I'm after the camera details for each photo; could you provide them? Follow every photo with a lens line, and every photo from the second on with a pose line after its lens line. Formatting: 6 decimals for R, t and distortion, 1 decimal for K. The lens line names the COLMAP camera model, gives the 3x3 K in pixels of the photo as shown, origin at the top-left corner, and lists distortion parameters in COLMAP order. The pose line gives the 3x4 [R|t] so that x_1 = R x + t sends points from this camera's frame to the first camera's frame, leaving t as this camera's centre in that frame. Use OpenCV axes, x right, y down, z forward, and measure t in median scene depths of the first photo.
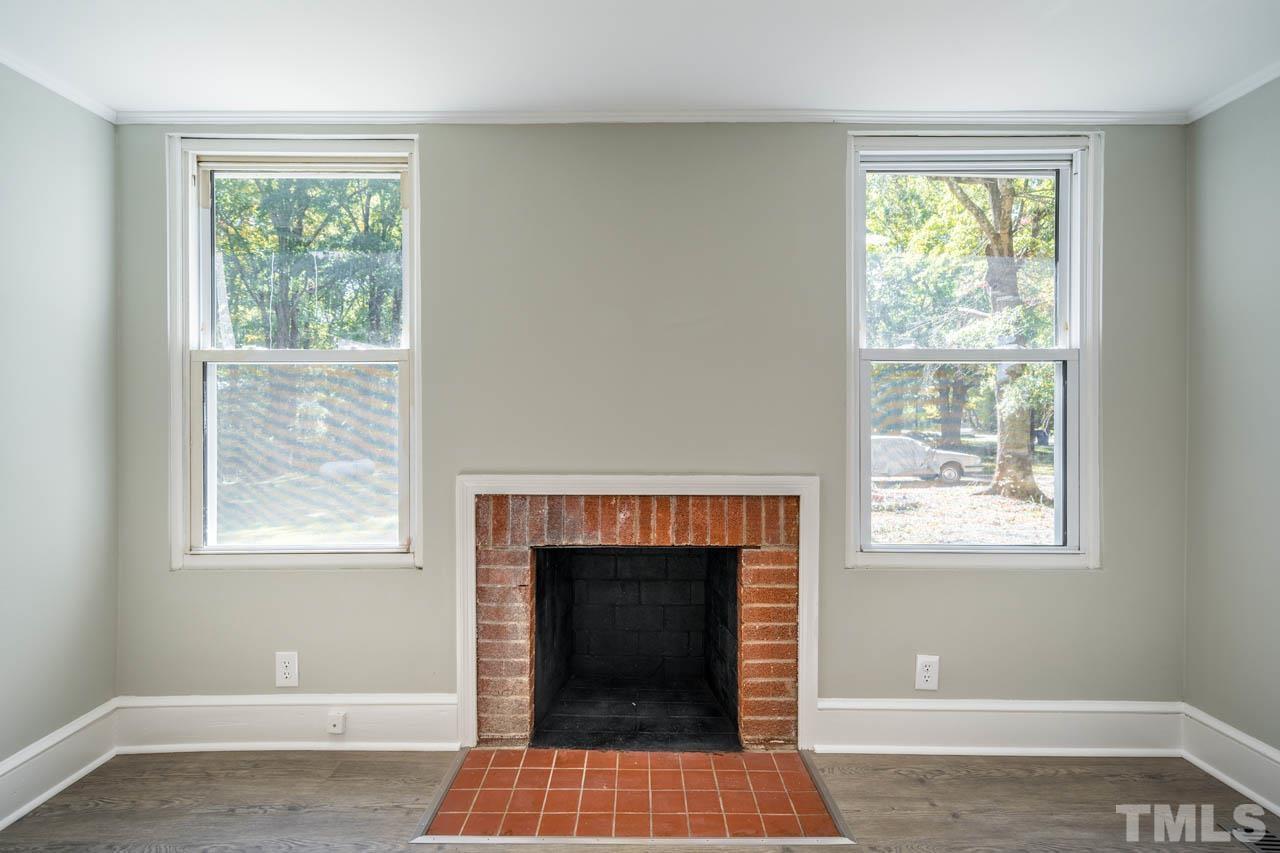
lens RADIAL K [[587.8, 0, 643.0], [0, 587.8, 425.7], [0, 0, 1]] dist [-0.001467, -0.000055]
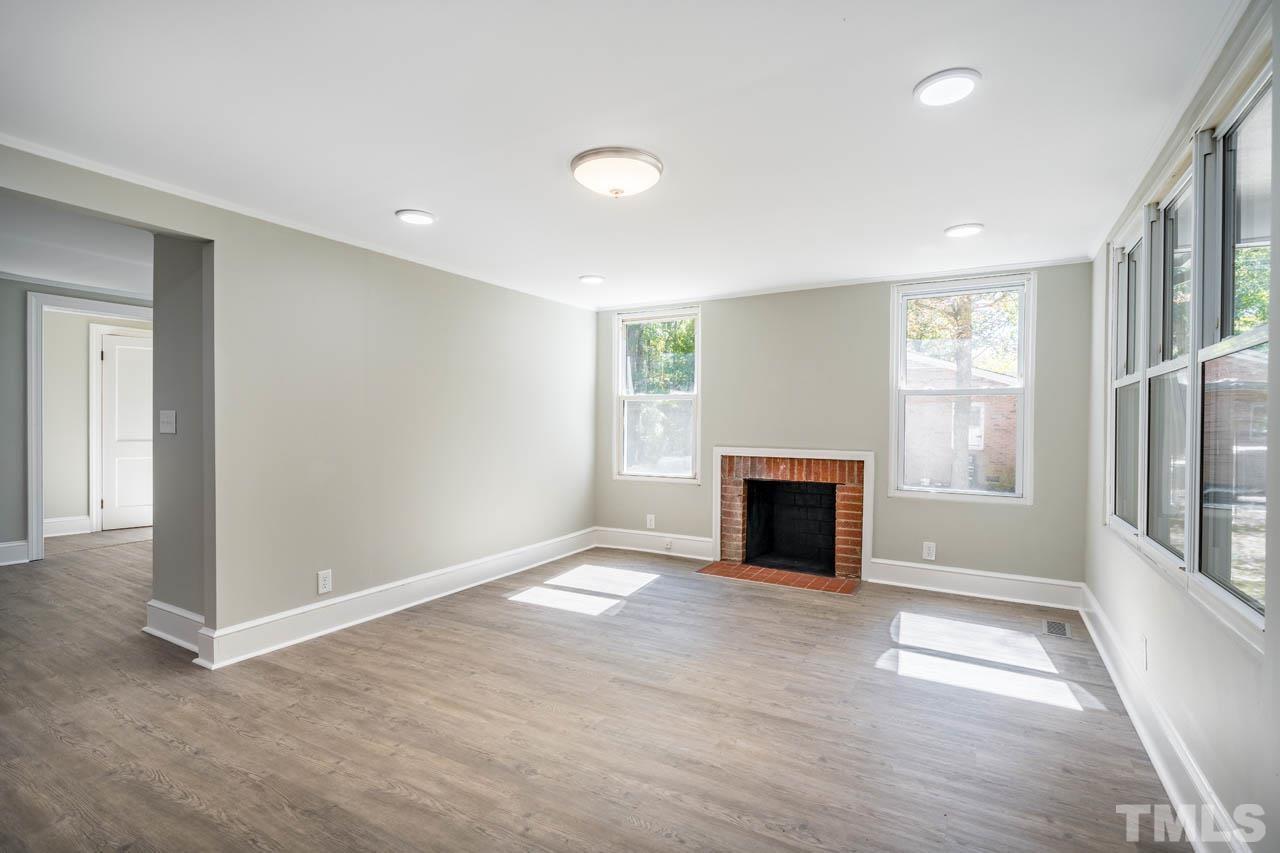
lens RADIAL K [[611.8, 0, 641.0], [0, 611.8, 433.7], [0, 0, 1]] dist [0.000239, 0.000024]
pose [[0.863312, 0.015278, -0.504439, 0.675190], [-0.011581, 0.999878, 0.010465, 0.008707], [0.504538, -0.003192, 0.863384, -1.284374]]
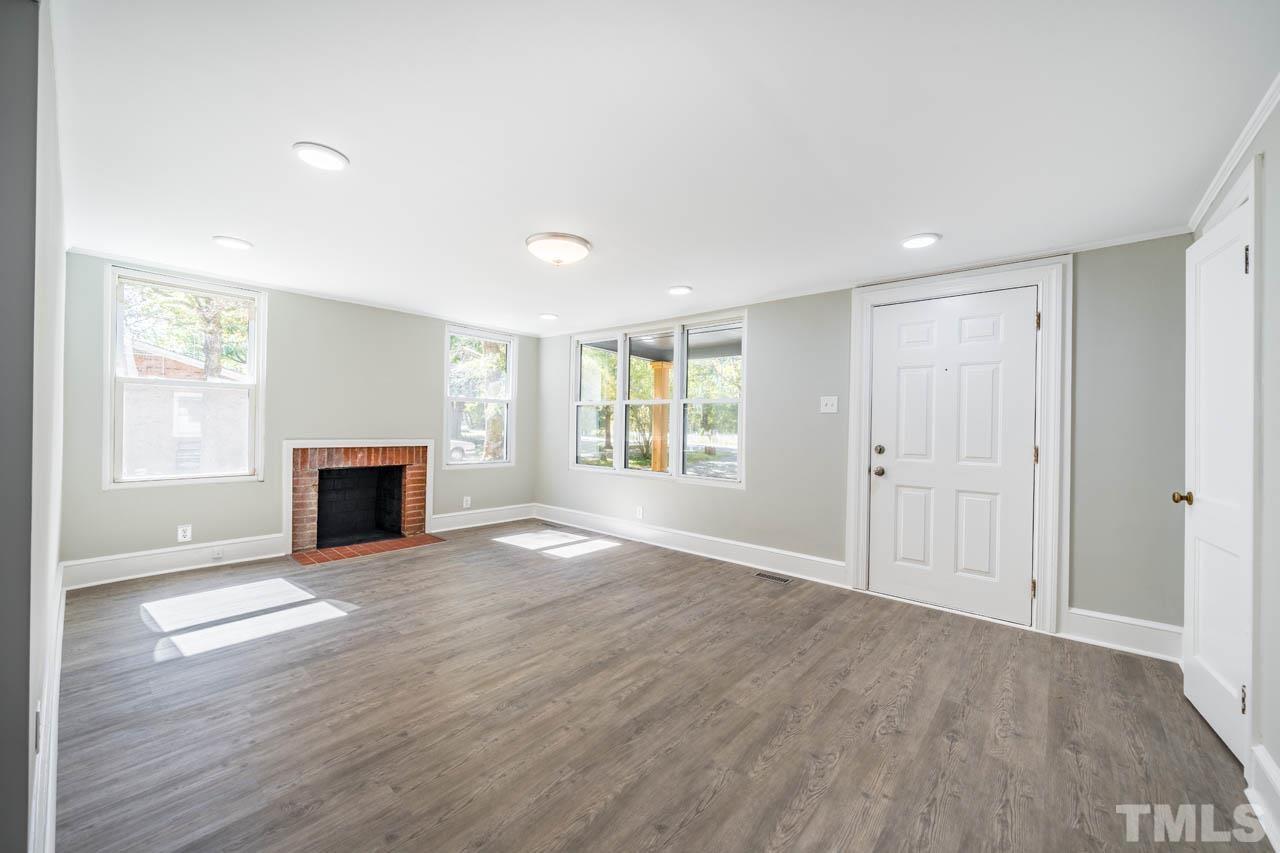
lens RADIAL K [[487.5, 0, 640.0], [0, 487.5, 426.5], [0, 0, 1]] dist [-0.000487, -0.000143]
pose [[0.657588, 0.011164, 0.753295, -0.846333], [-0.015876, 0.999874, -0.000960, 0.008636], [-0.753210, -0.011329, 0.657682, -1.353176]]
